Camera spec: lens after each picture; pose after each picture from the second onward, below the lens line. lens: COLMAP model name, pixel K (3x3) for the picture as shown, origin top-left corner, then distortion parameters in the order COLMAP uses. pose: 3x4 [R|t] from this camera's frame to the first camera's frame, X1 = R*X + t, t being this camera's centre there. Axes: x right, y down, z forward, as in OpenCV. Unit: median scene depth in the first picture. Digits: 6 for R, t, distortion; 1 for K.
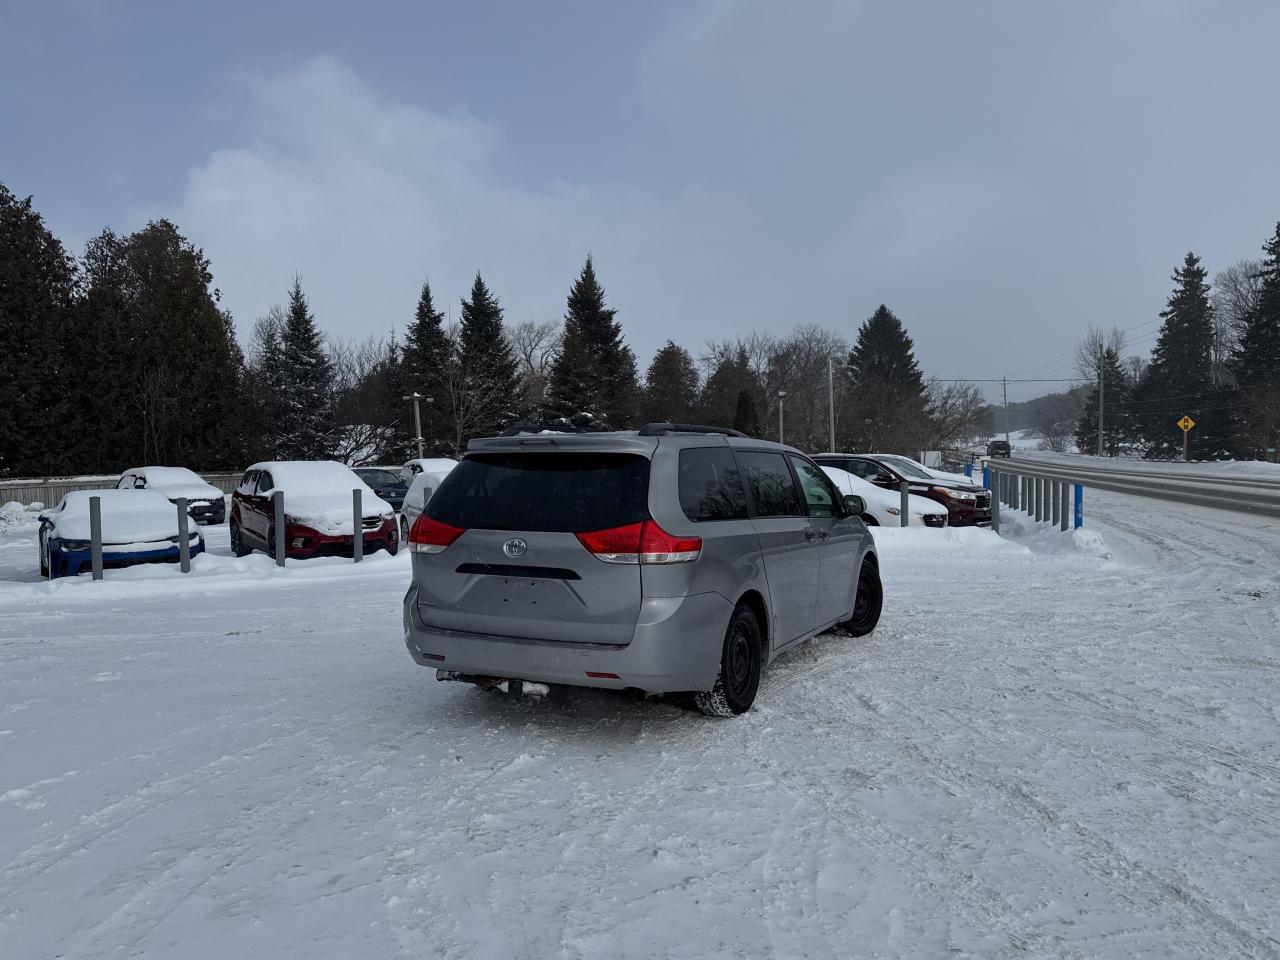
lens RADIAL K [[947.8, 0, 634.2], [0, 947.8, 490.0], [0, 0, 1]] dist [0.054484, -0.067595]
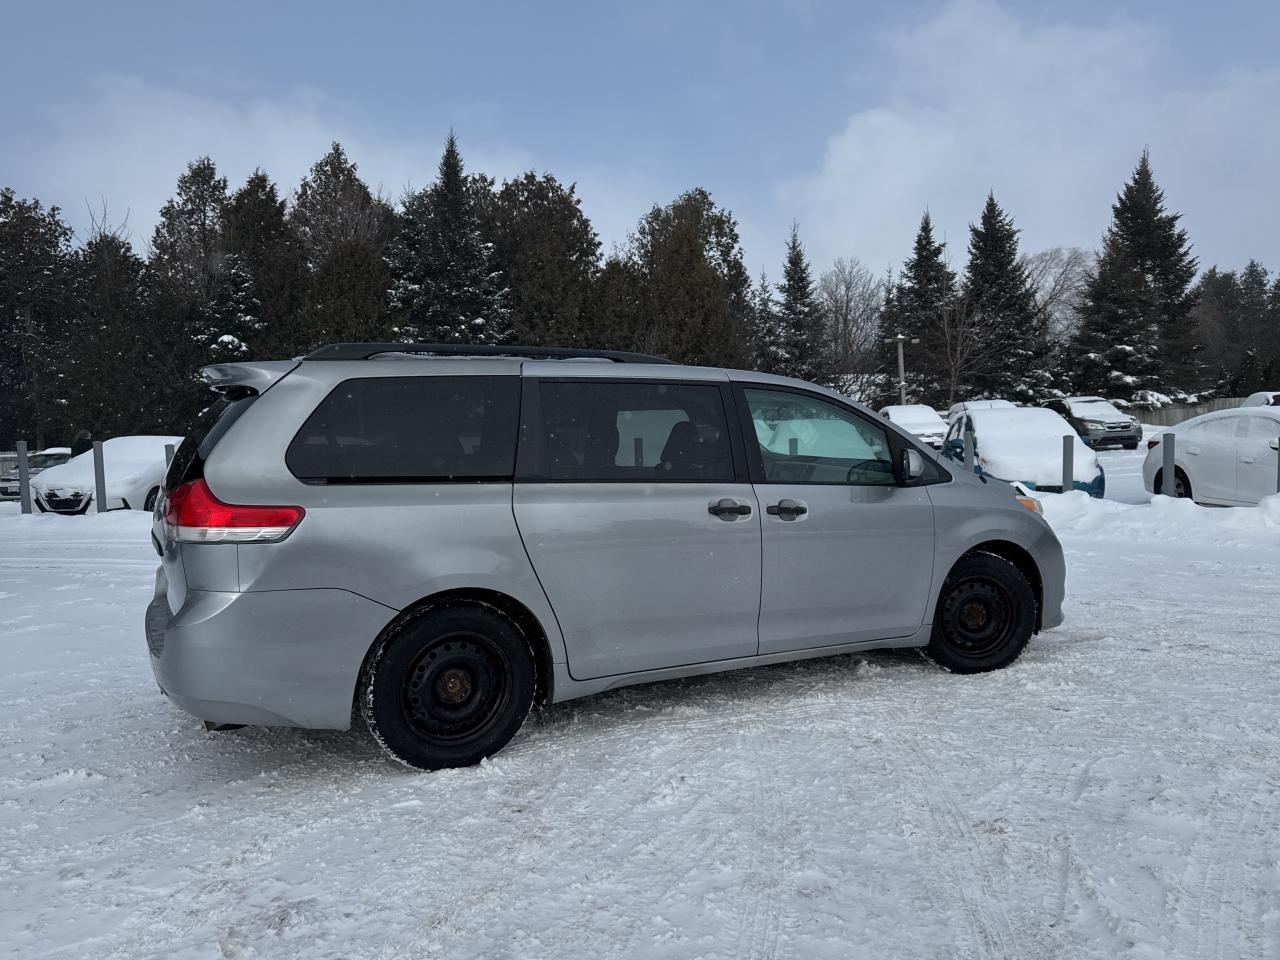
lens RADIAL K [[947.8, 0, 642.0], [0, 947.8, 492.3], [0, 0, 1]] dist [0.054484, -0.067595]
pose [[0.817293, 0.033917, -0.575223, 0.098232], [-0.002047, 0.998431, 0.055962, -0.000172], [0.576218, -0.044560, 0.816080, 0.084890]]
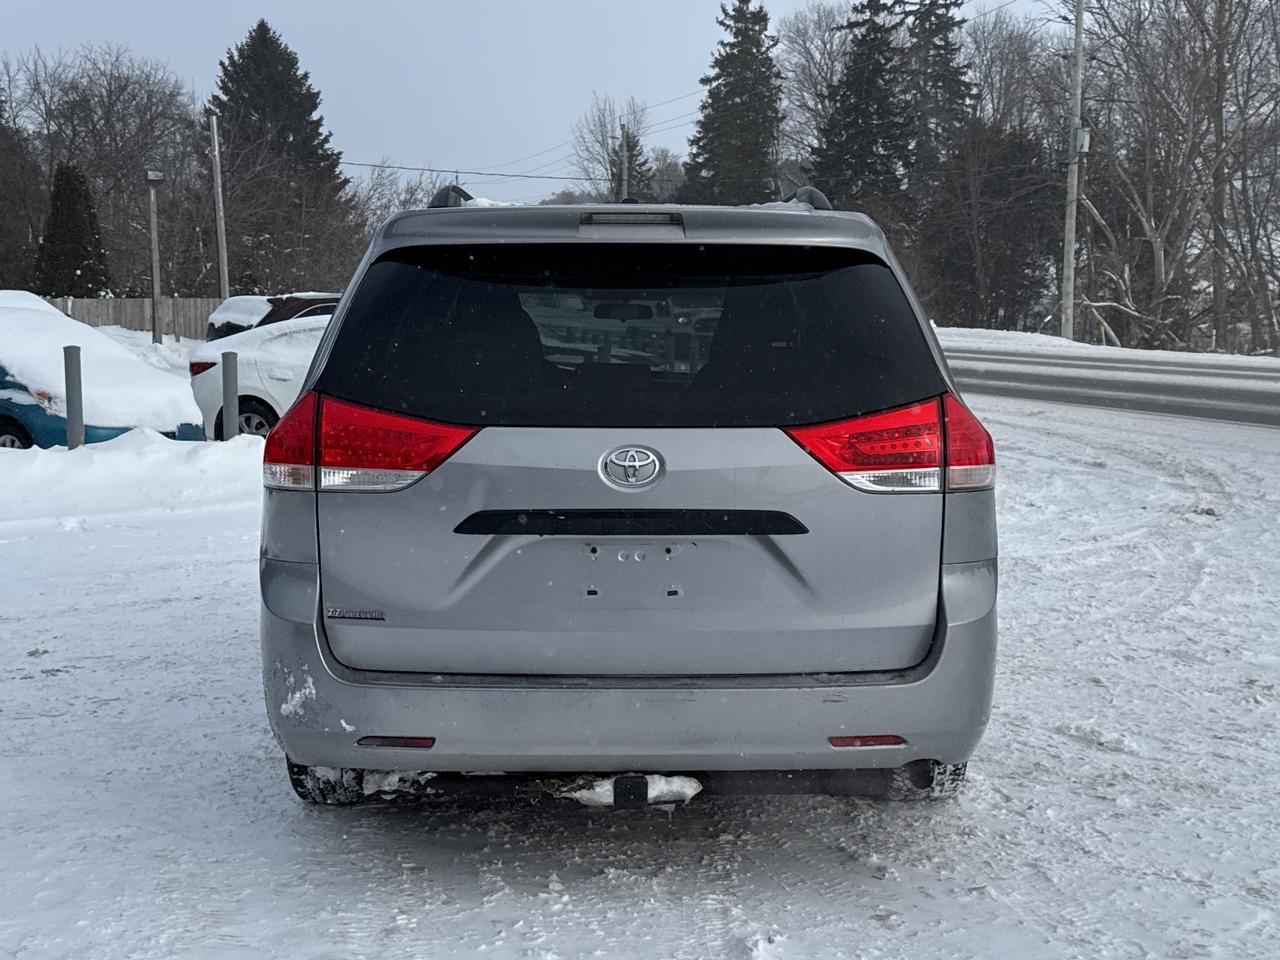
lens RADIAL K [[1716.5, 0, 640.5], [0, 1716.5, 522.8], [0, 0, 1]] dist [0.095732, 0.000000]
pose [[0.879343, -0.049359, 0.473623, -0.071639], [0.007539, 0.995932, 0.089794, 0.002439], [-0.476129, -0.075390, 0.876138, 0.047706]]
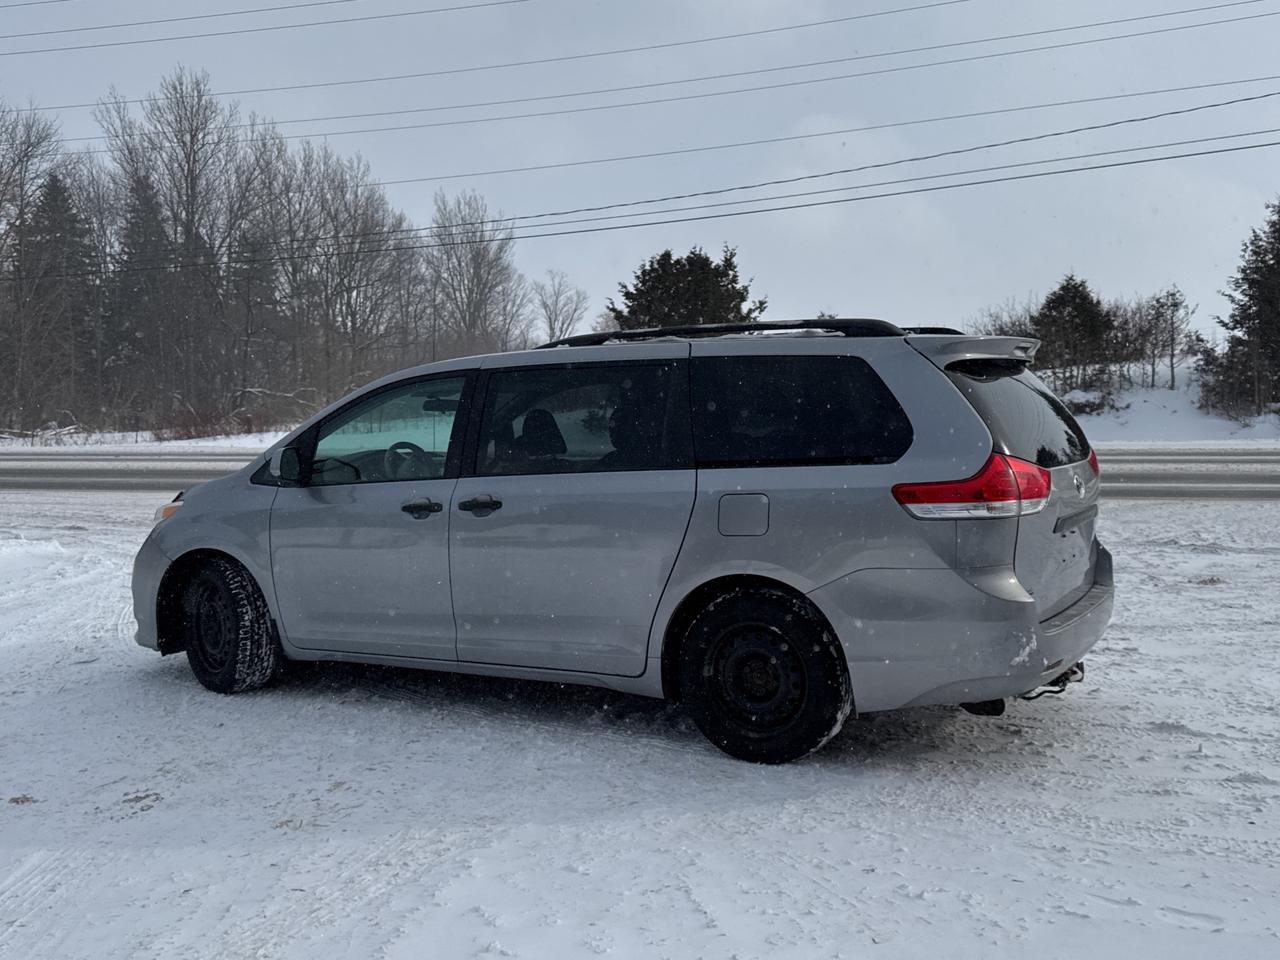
lens RADIAL K [[1290.2, 0, 631.8], [0, 1290.2, 478.8], [0, 0, 1]] dist [0.056391, 0.000000]
pose [[0.053196, -0.057249, 0.996942, -0.173055], [0.045993, 0.997436, 0.054823, -0.002746], [-0.997524, 0.042936, 0.055693, 0.191063]]
